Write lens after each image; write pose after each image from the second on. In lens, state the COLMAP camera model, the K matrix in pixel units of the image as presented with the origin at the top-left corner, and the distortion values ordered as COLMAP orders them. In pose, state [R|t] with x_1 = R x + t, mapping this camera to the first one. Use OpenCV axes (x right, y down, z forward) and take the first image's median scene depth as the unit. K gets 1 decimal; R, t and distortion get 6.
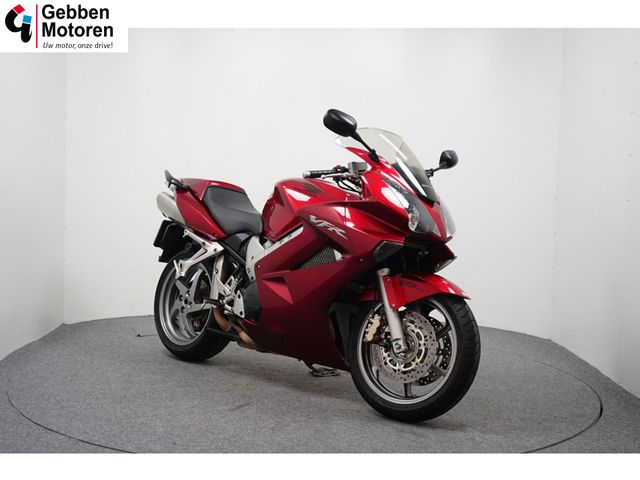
lens RADIAL K [[850.1, 0, 320.0], [0, 850.1, 240.0], [0, 0, 1]] dist [-0.015041, -0.024584]
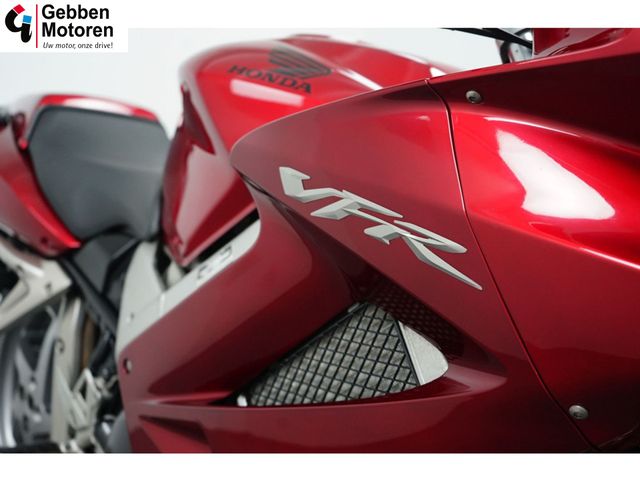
lens RADIAL K [[781.2, 0, 320.0], [0, 781.2, 240.0], [0, 0, 1]] dist [0.000361, -0.035590]
pose [[0.995371, -0.074993, -0.060100, 0.008317], [0.079001, 0.994598, 0.067335, -0.021466], [0.054726, -0.071771, 0.995919, 0.735565]]
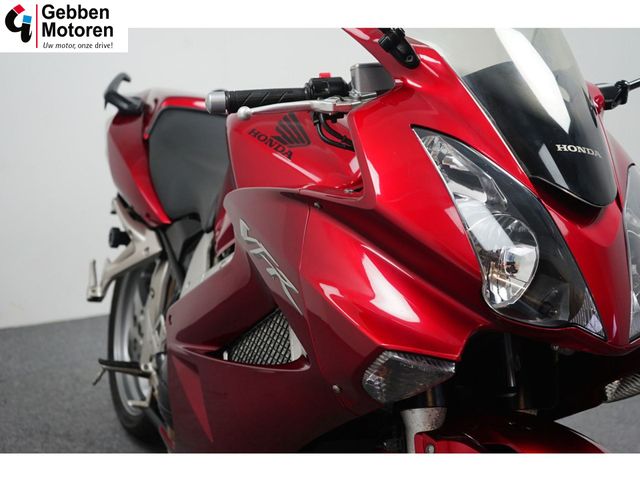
lens RADIAL K [[850.1, 0, 320.0], [0, 850.1, 240.0], [0, 0, 1]] dist [-0.015041, -0.024584]
pose [[0.956138, 0.052184, -0.288232, 0.112534], [-0.013759, 0.990918, 0.133761, -0.062498], [0.292594, -0.123928, 0.948172, 0.617894]]
